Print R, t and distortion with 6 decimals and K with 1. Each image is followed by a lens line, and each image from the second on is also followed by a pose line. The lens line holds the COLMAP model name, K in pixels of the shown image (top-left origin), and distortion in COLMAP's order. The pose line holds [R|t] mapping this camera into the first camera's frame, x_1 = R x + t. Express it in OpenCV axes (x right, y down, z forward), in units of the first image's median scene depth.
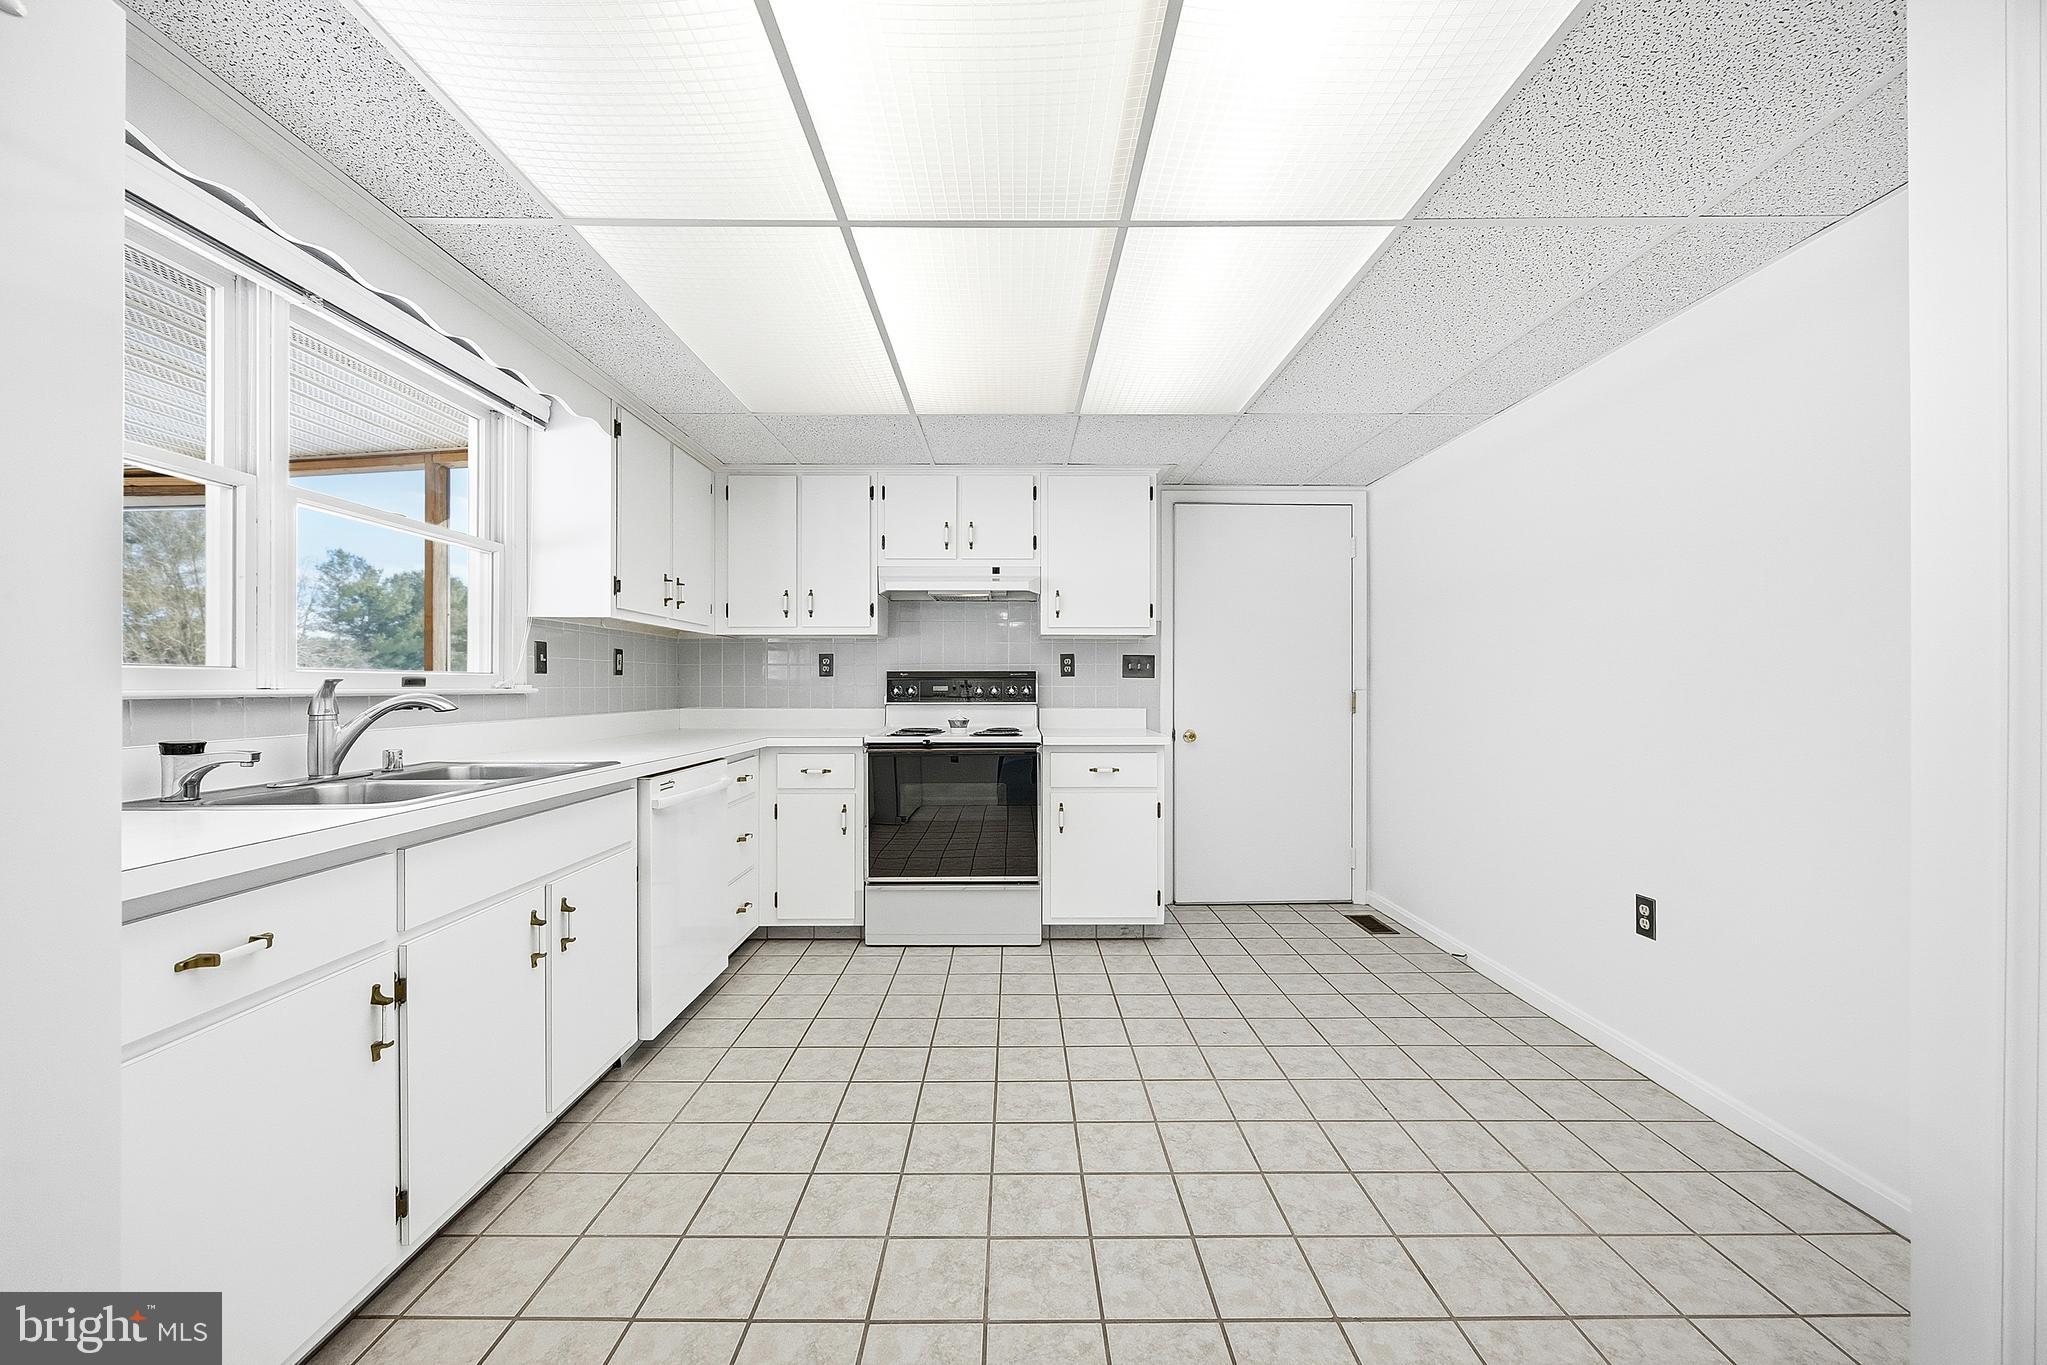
lens RADIAL K [[781.1, 0, 1020.8], [0, 781.1, 685.9], [0, 0, 1]] dist [-0.003738, 0.000563]
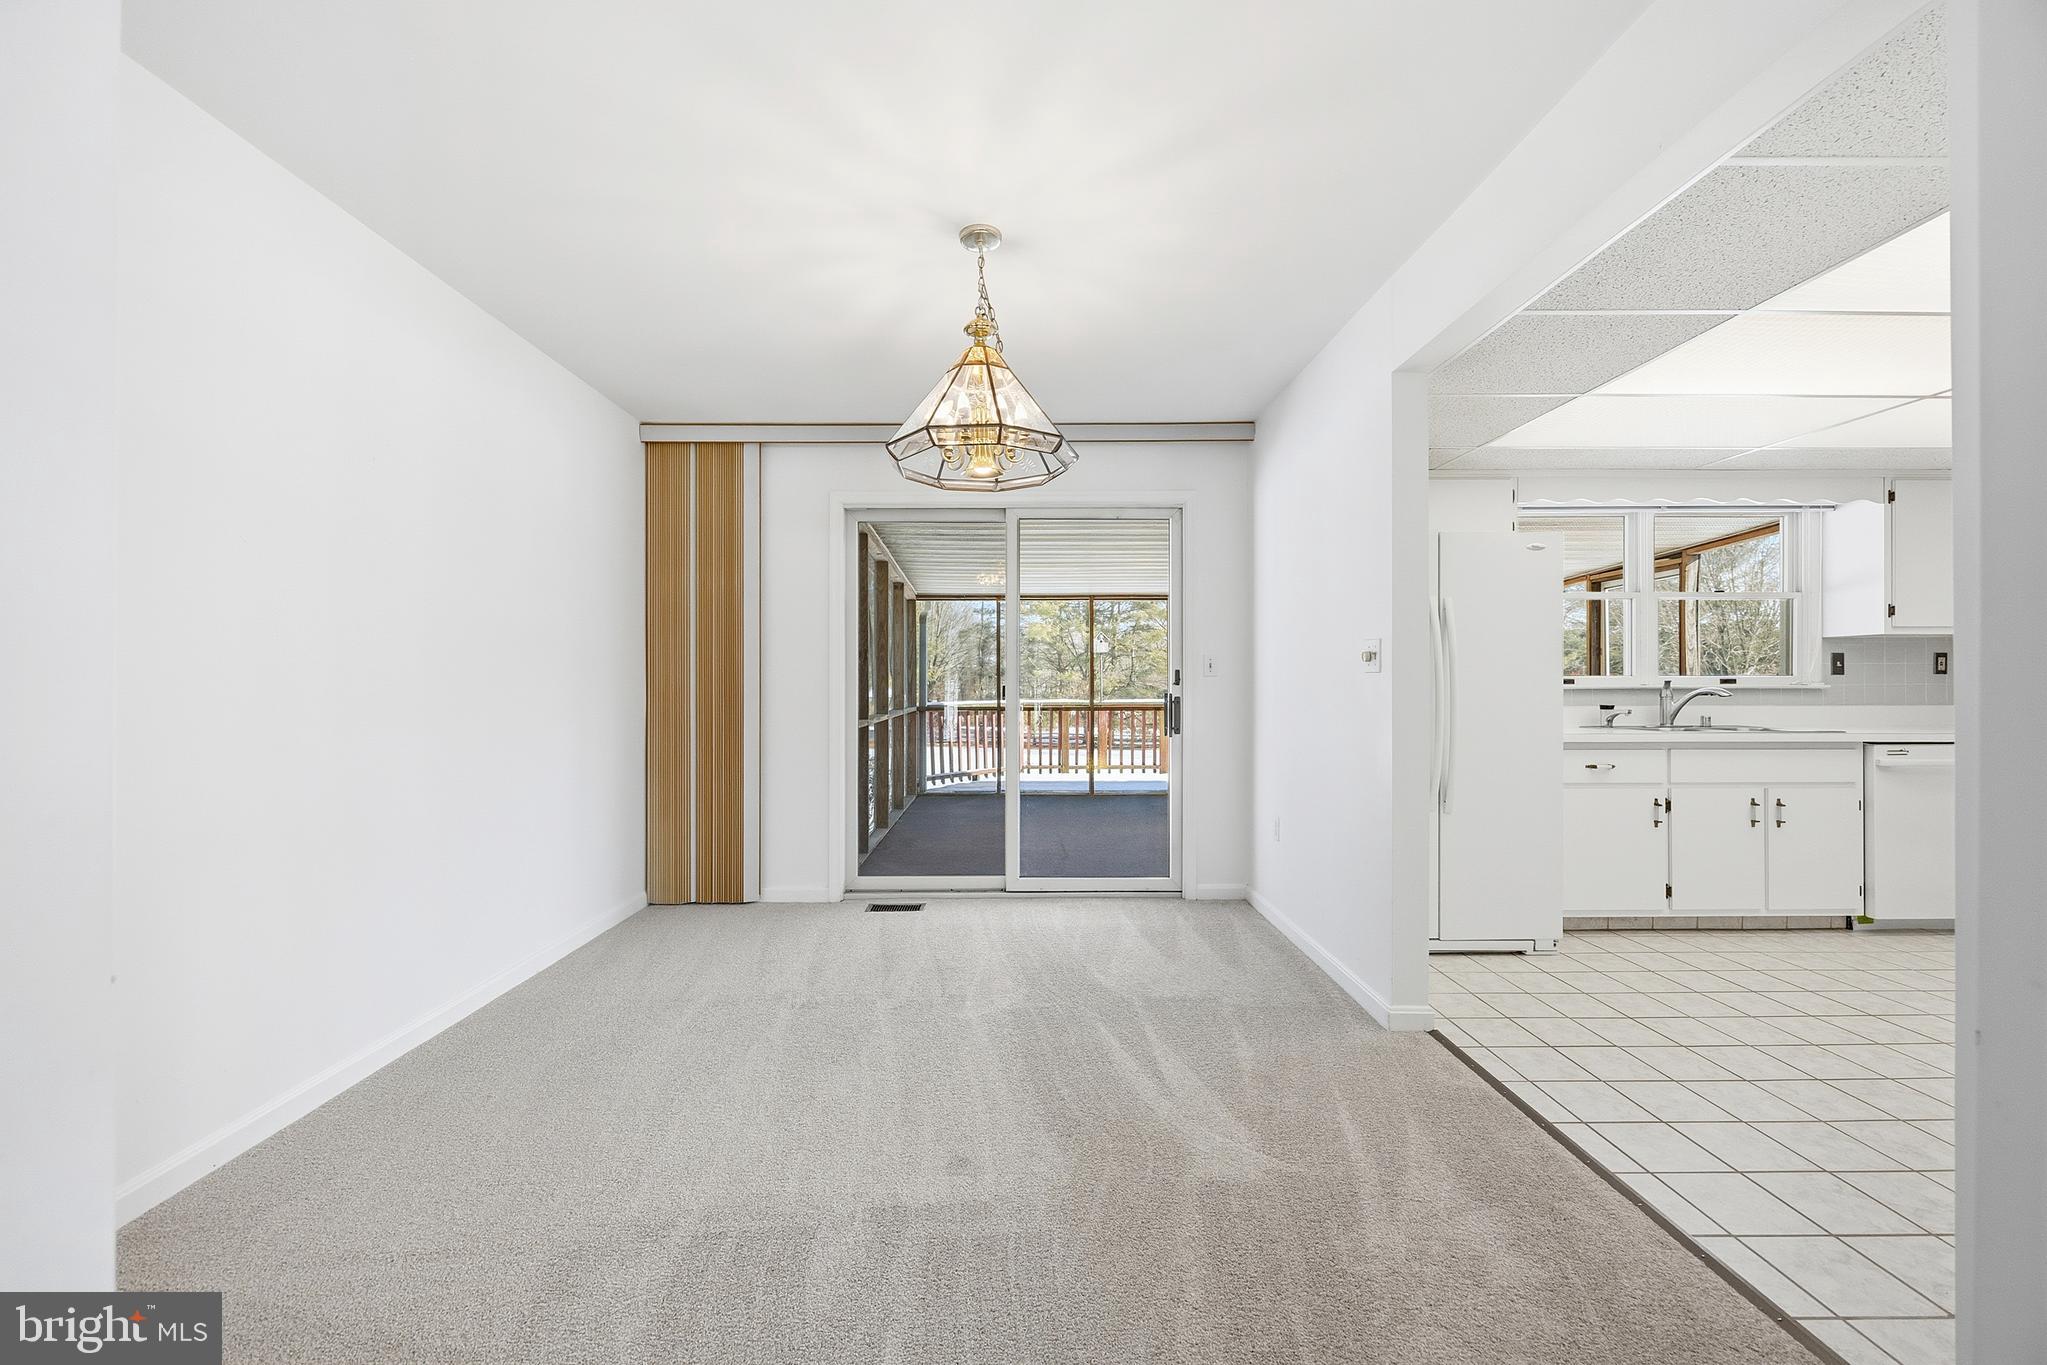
lens RADIAL K [[781.1, 0, 1022.1], [0, 781.1, 685.9], [0, 0, 1]] dist [-0.003738, 0.000563]
pose [[0.009332, 0.000757, -0.999956, 0.823757], [0.002660, 0.999996, 0.000782, -0.000432], [0.999953, -0.002667, 0.009330, -0.536340]]
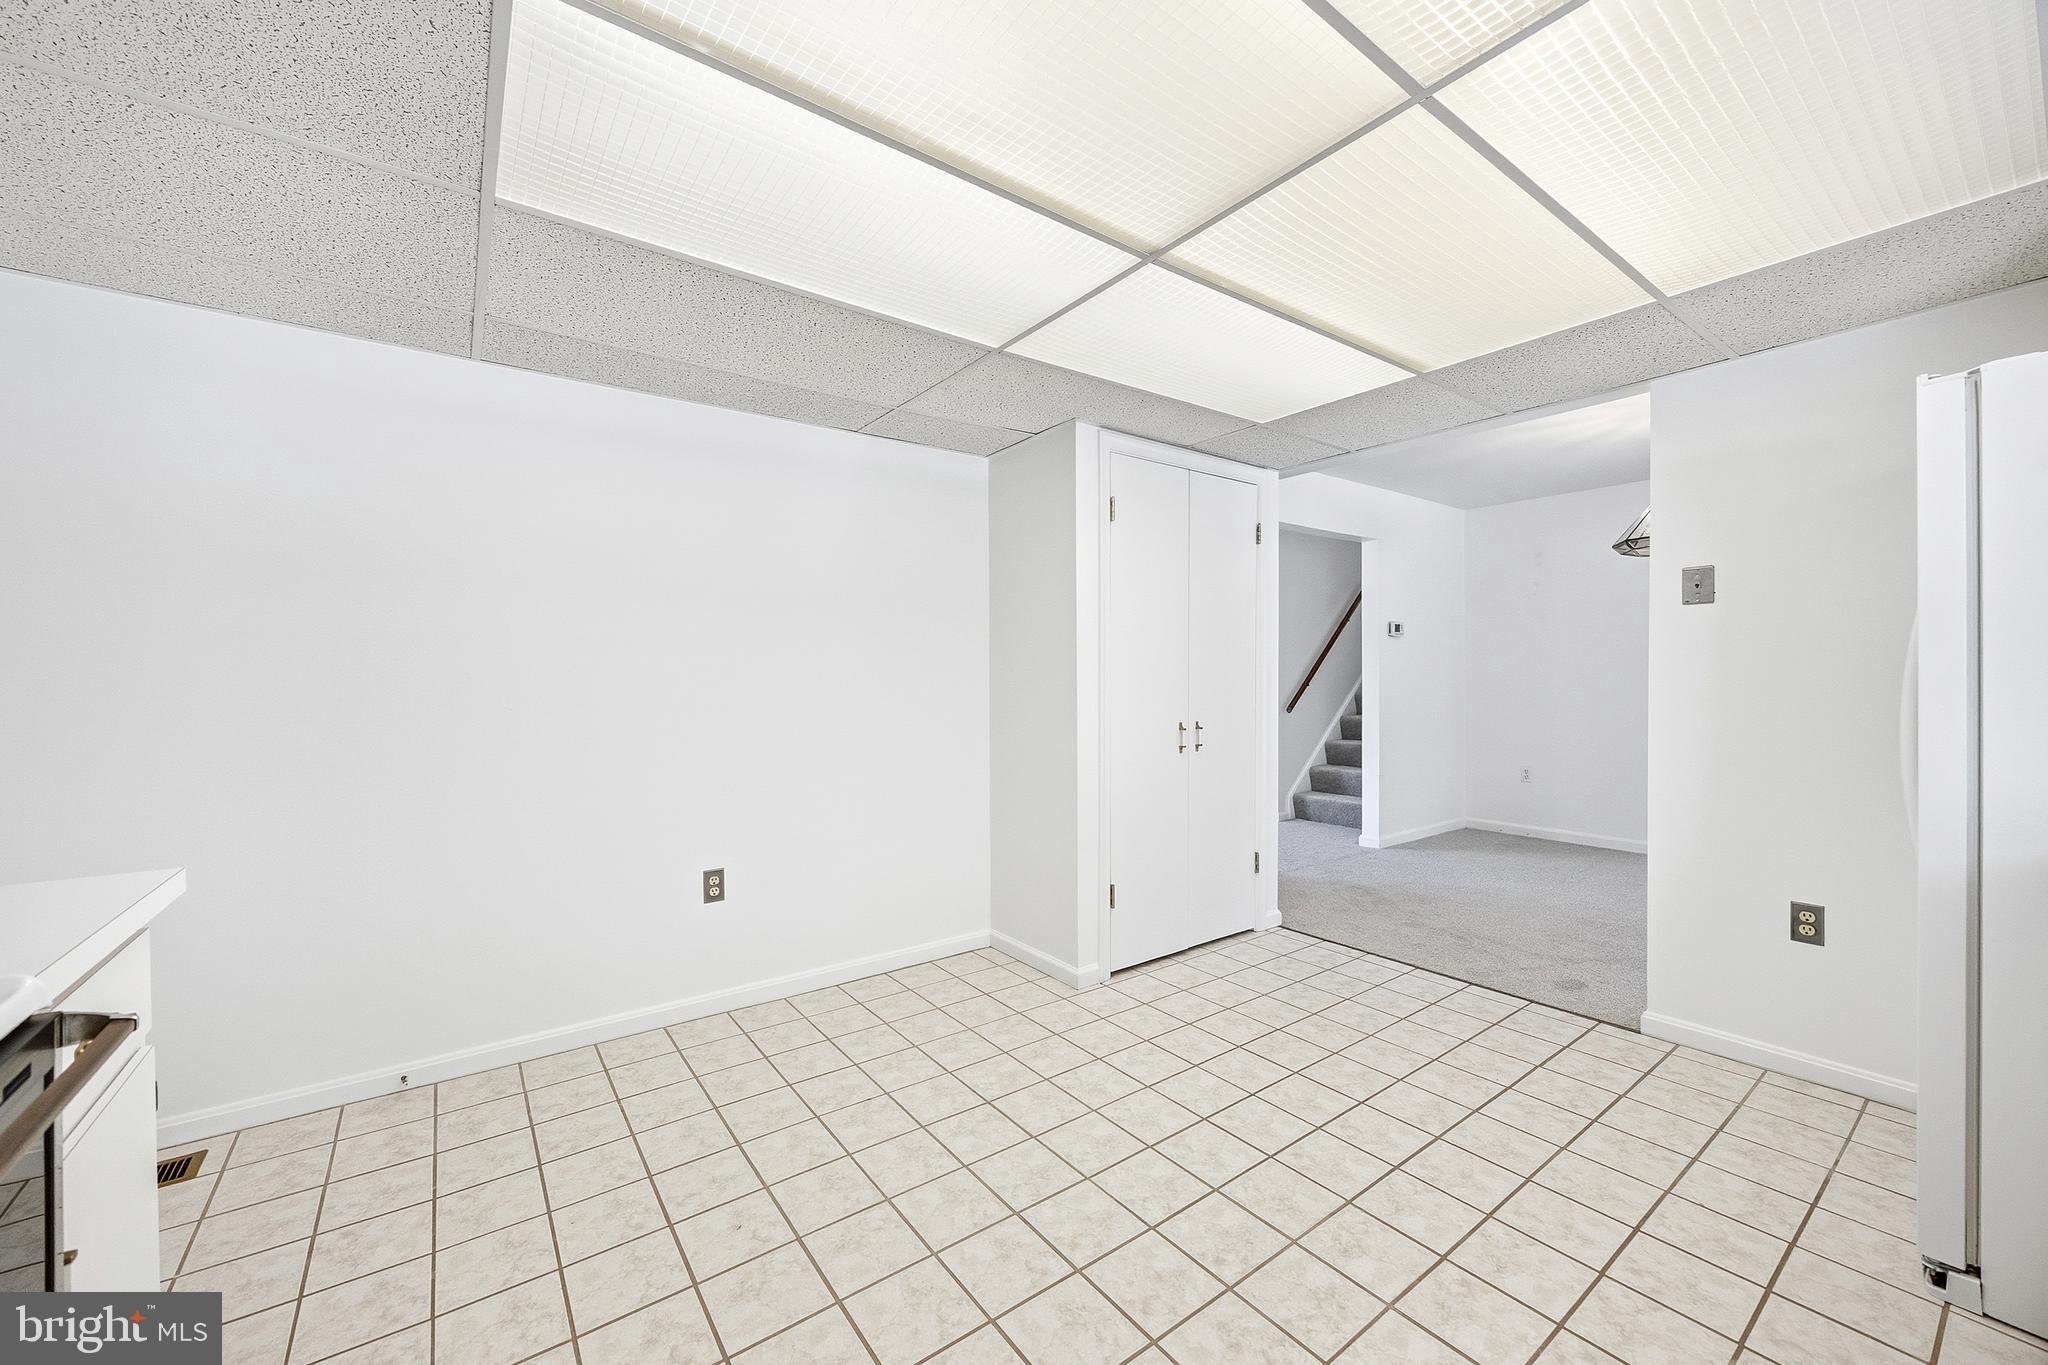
lens RADIAL K [[781.5, 0, 1015.5], [0, 781.5, 681.2], [0, 0, 1]] dist [-0.003738, 0.000563]
pose [[-0.584613, -0.005534, 0.811293, -0.379008], [-0.001617, 0.999983, 0.005656, -0.024093], [-0.811311, 0.001995, -0.584612, 1.093230]]
